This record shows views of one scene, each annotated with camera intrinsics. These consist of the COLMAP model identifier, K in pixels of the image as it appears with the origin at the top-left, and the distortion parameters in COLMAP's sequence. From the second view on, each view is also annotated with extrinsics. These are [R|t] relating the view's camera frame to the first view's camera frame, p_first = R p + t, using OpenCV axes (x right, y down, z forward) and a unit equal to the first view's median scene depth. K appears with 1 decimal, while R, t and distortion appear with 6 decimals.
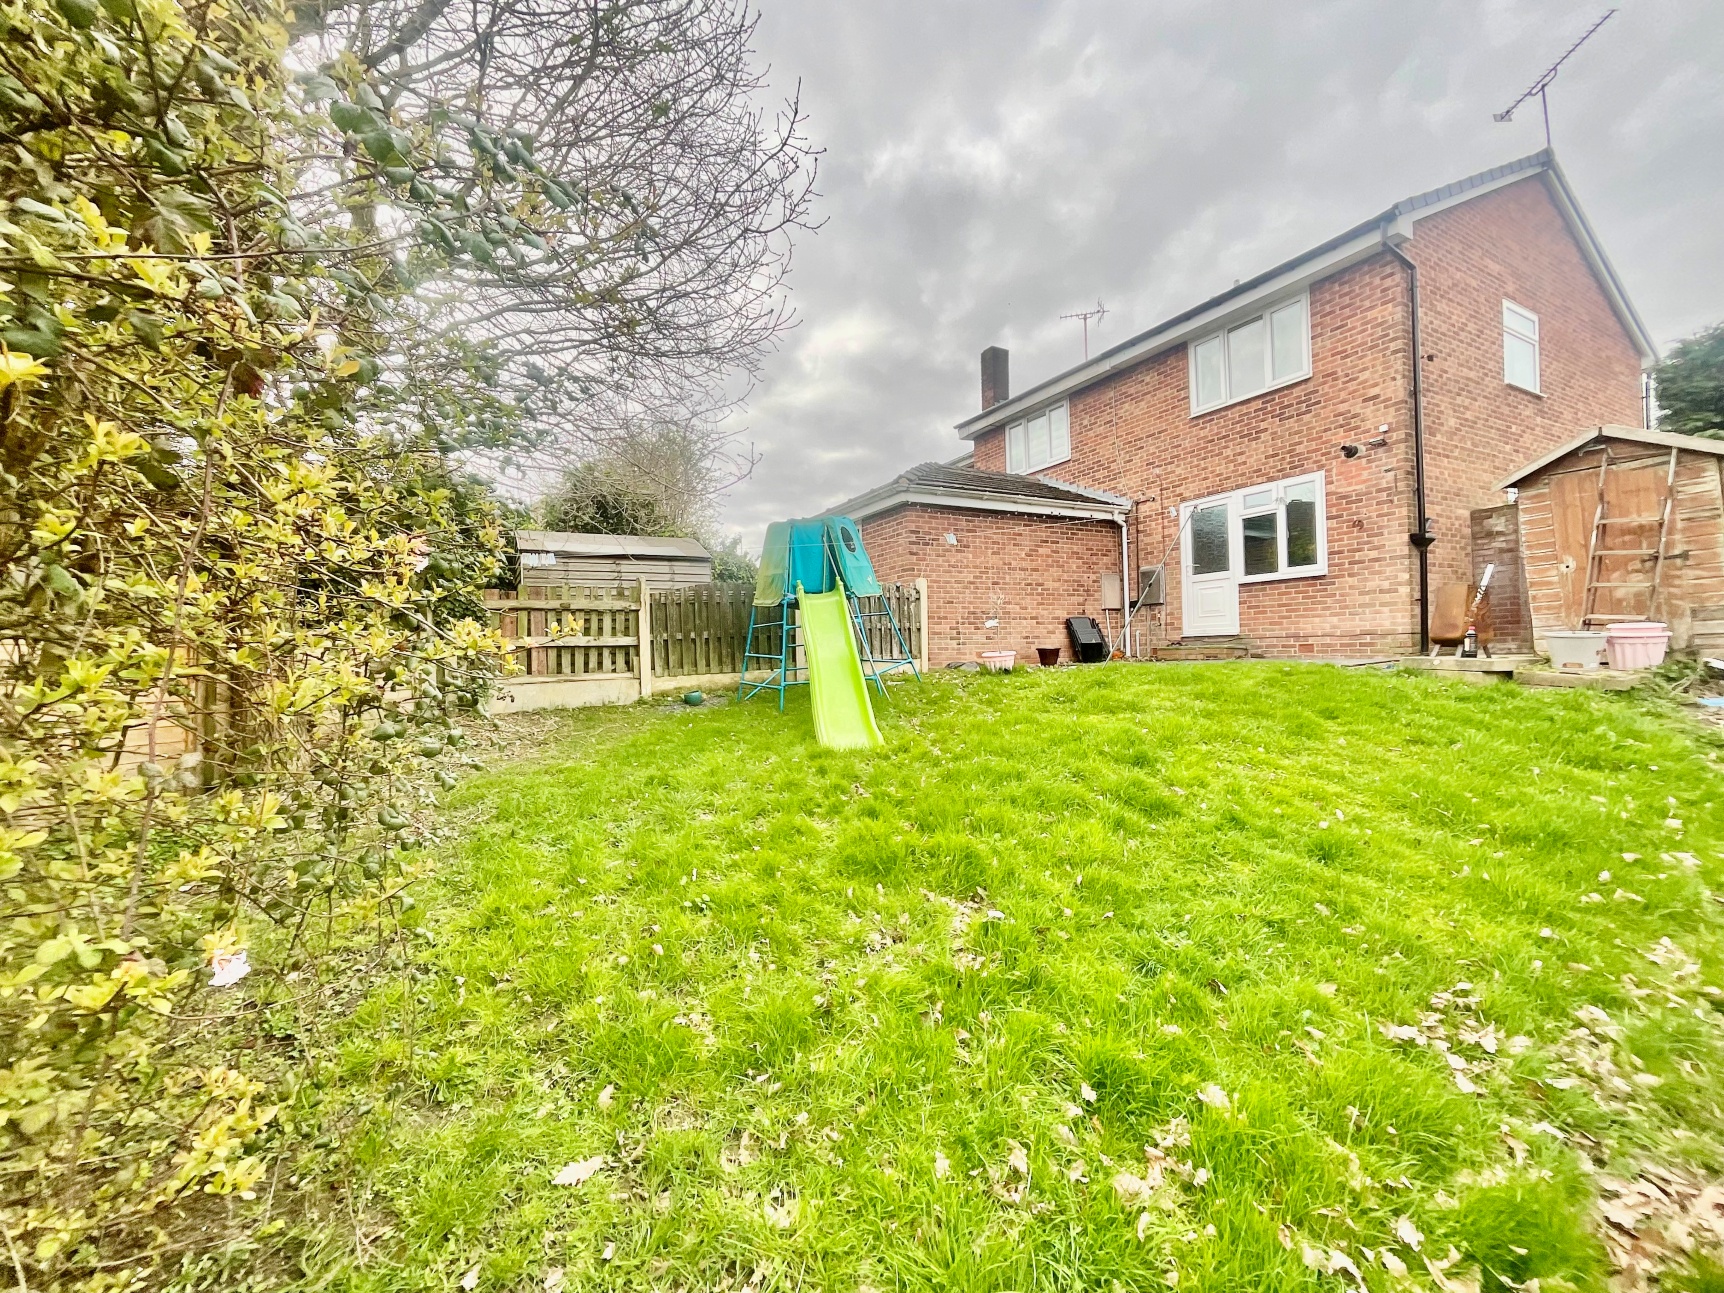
lens RADIAL K [[694.2, 0, 874.7], [0, 694.2, 646.3], [0, 0, 1]] dist [-0.000813, -0.000136]
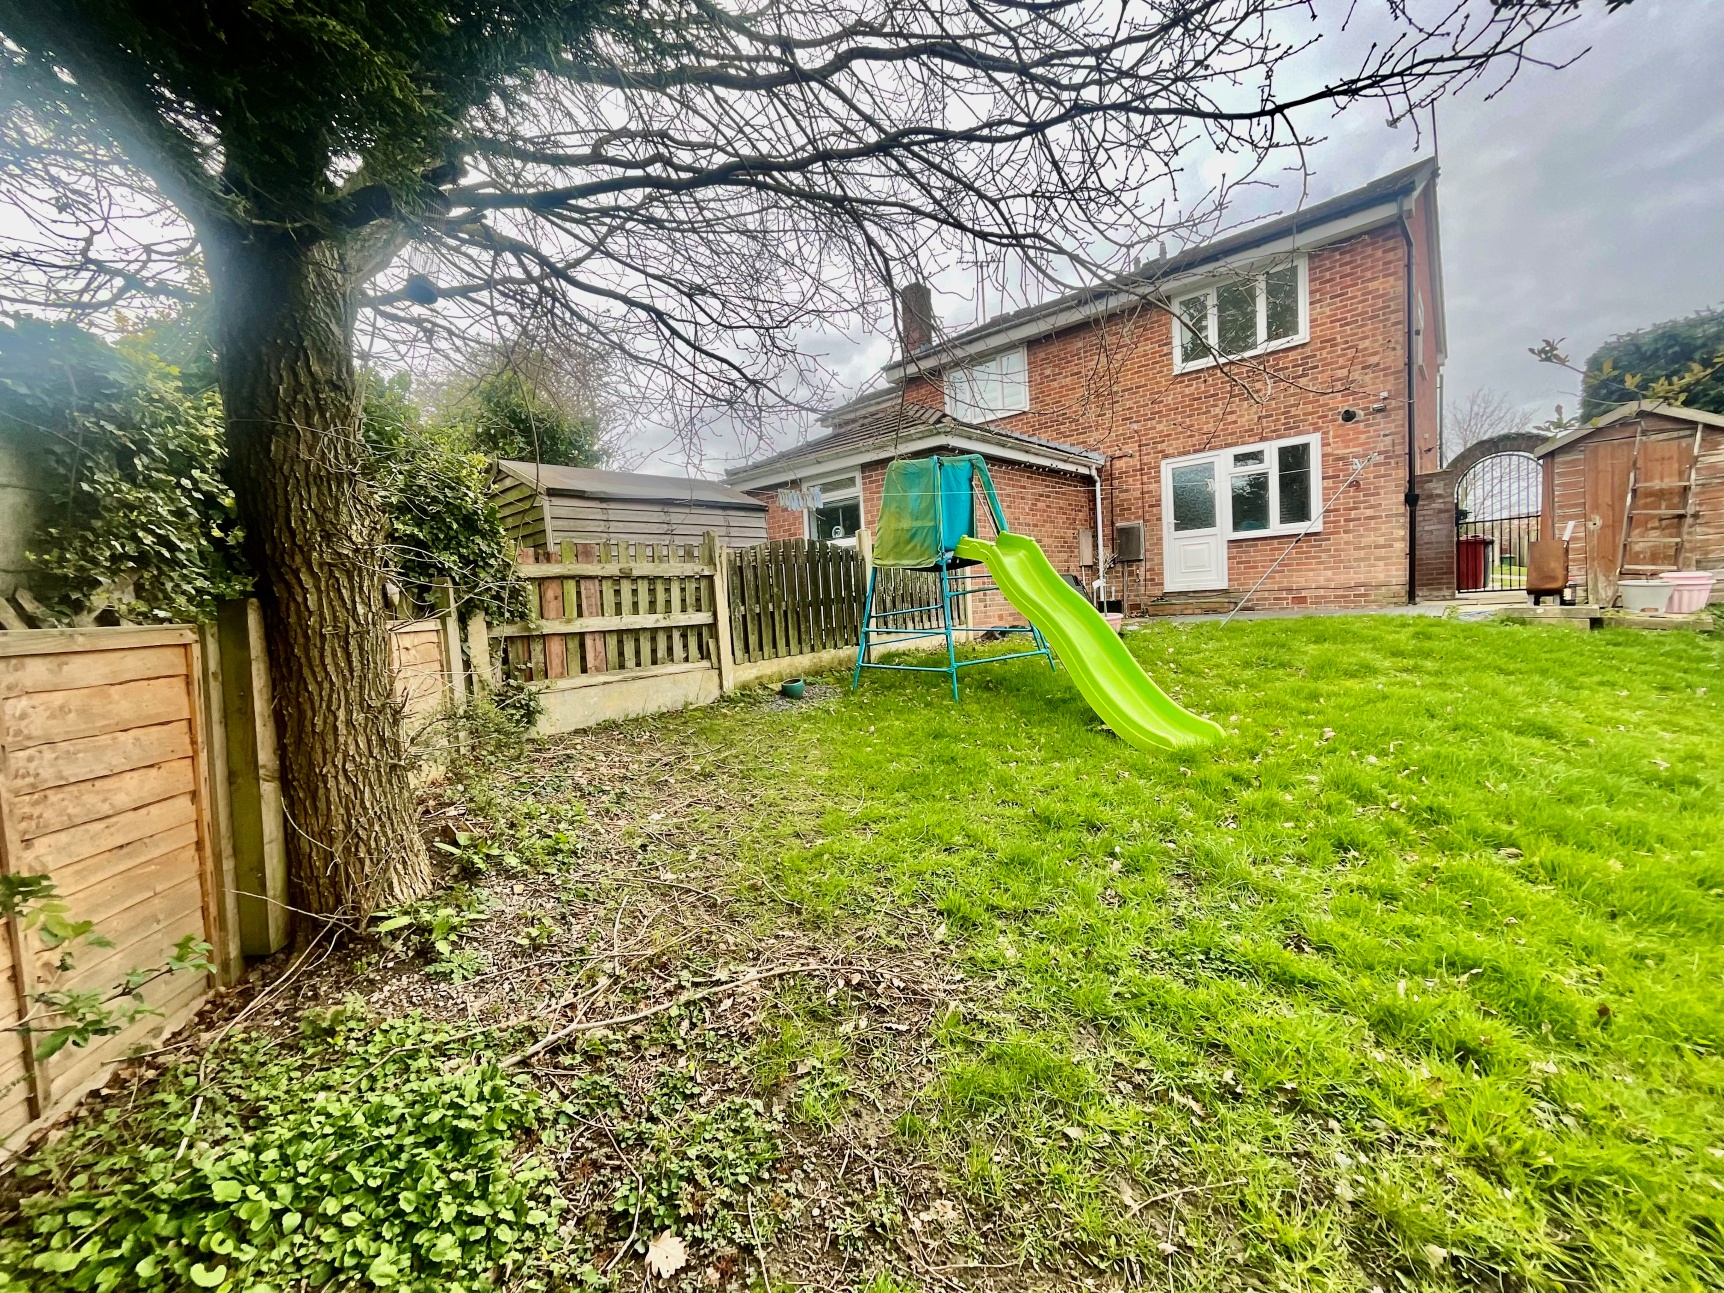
lens RADIAL K [[694.2, 0, 874.7], [0, 694.2, 646.3], [0, 0, 1]] dist [-0.000813, -0.000136]
pose [[0.942508, -0.051039, 0.330264, -0.416632], [0.031245, 0.997398, 0.064969, -0.019428], [-0.332721, -0.050915, 0.941650, 0.238339]]
